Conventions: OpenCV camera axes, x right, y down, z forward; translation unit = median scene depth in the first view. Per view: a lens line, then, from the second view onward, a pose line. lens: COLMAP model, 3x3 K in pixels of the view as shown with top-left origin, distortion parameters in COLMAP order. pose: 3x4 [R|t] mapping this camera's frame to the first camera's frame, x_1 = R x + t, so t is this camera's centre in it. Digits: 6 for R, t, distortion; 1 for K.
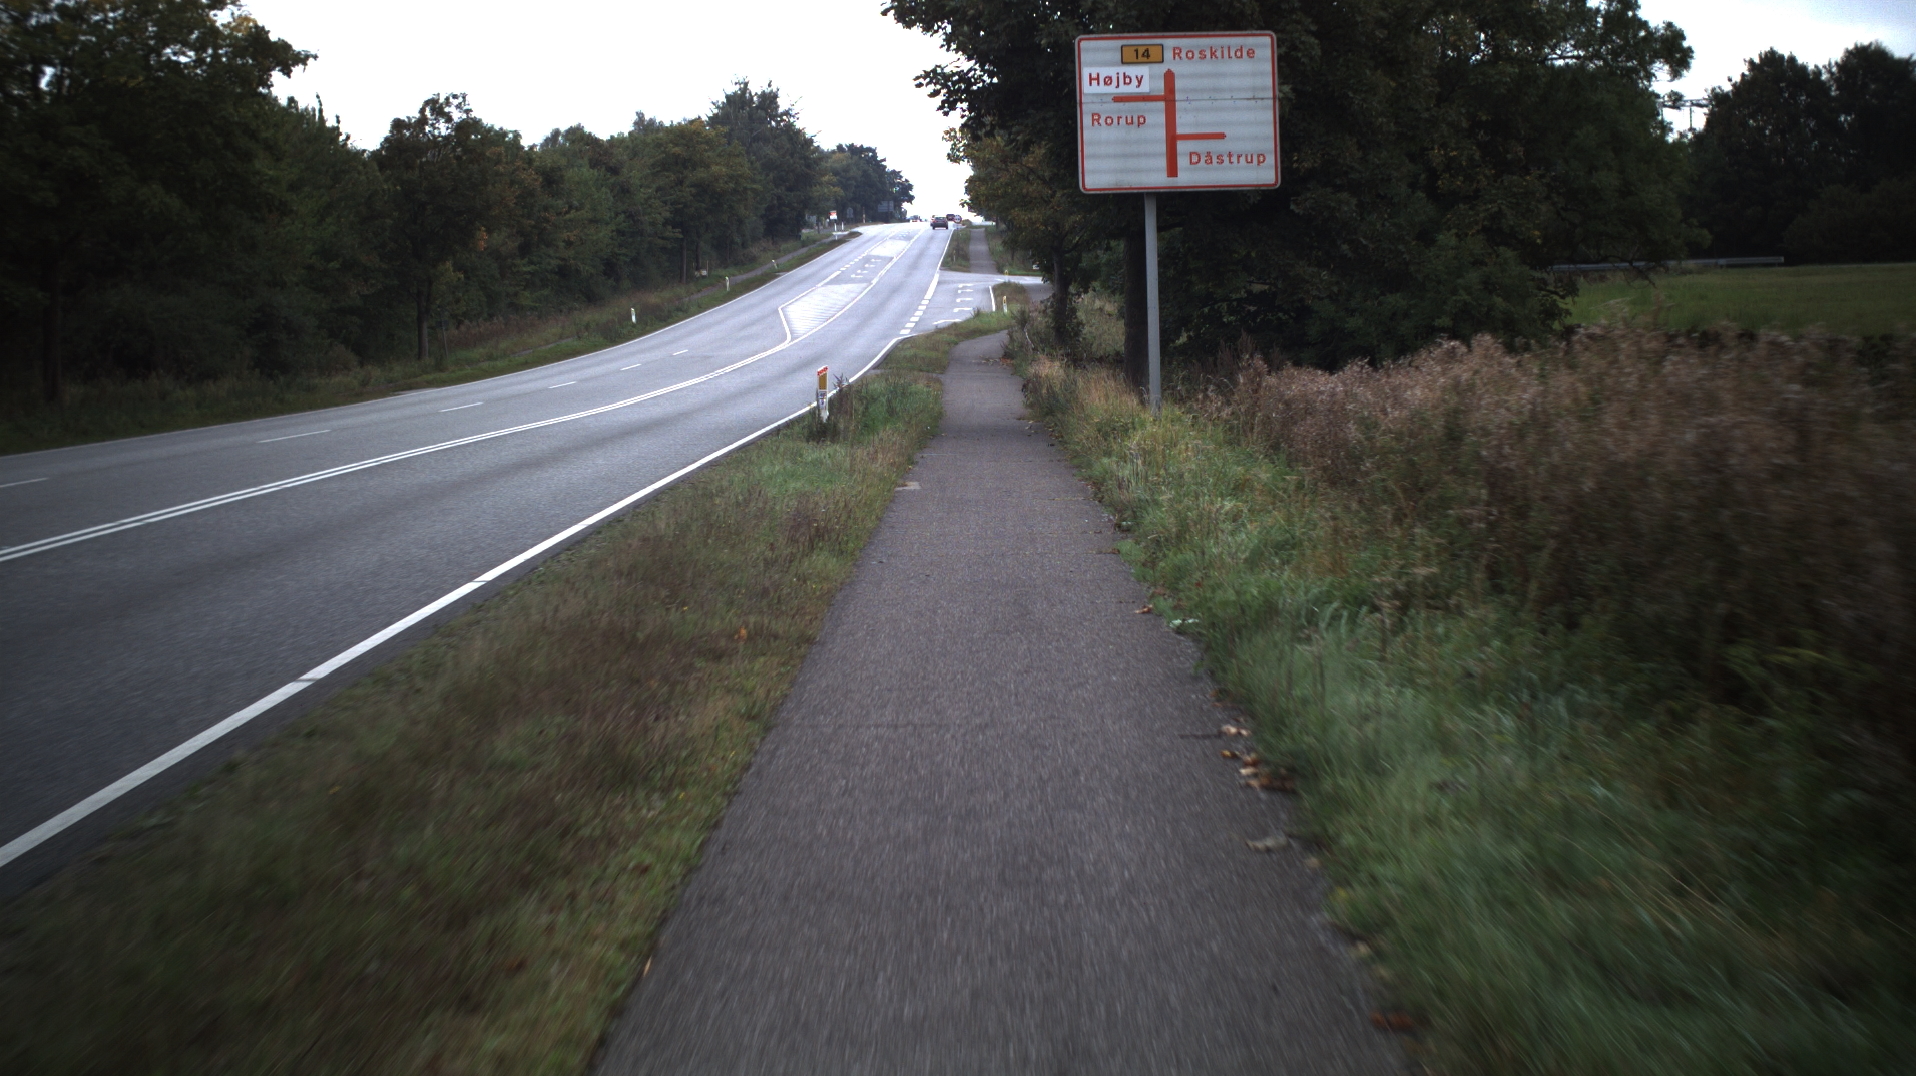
lens RADIAL K [[8028.0, 0, 973.0], [0, 8028.0, 541.9], [0, 0, 1]] dist [-1.542970, 0.000000]
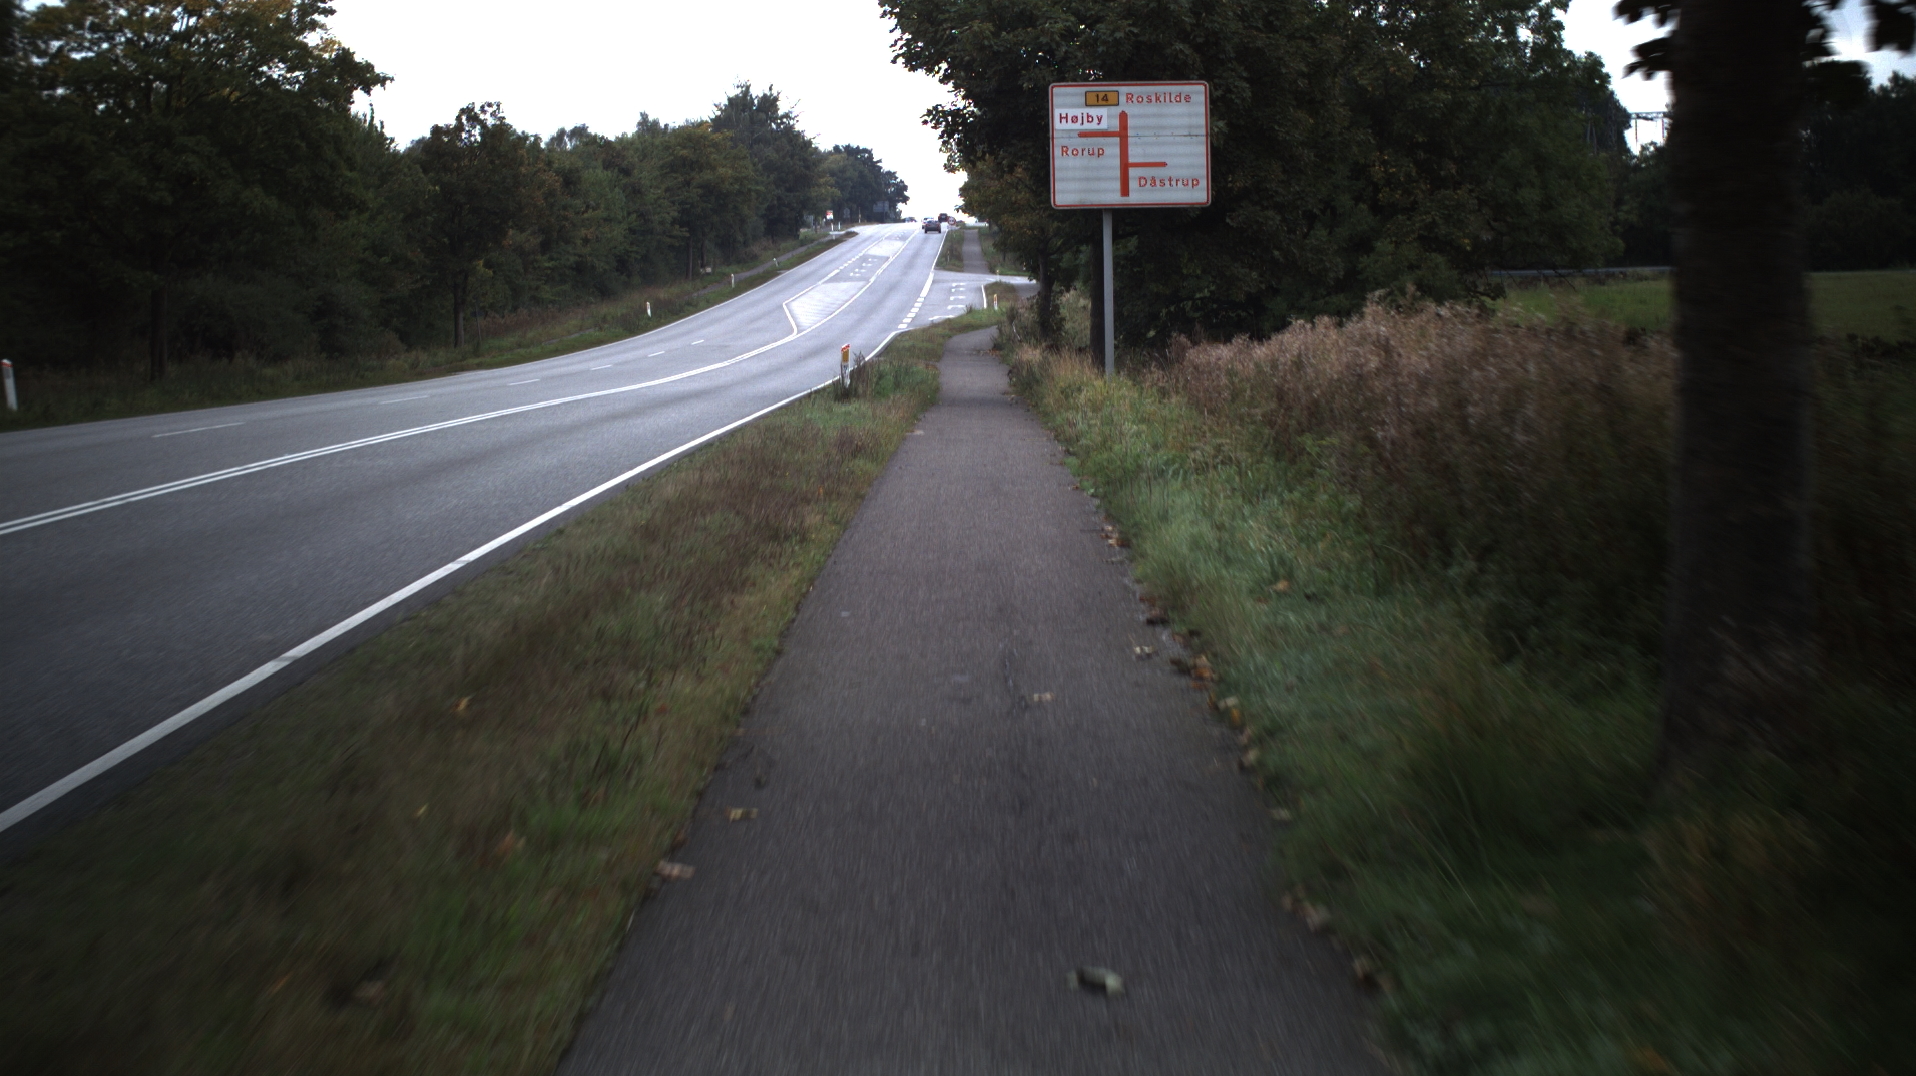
lens RADIAL K [[8028.0, 0, 955.0], [0, 8028.0, 536.4], [0, 0, 1]] dist [-1.542970, 0.000000]
pose [[0.999950, 0.009939, -0.001058, 0.000006], [-0.009940, 0.999950, -0.000705, 0.004328], [0.001051, 0.000716, 0.999999, -0.124156]]
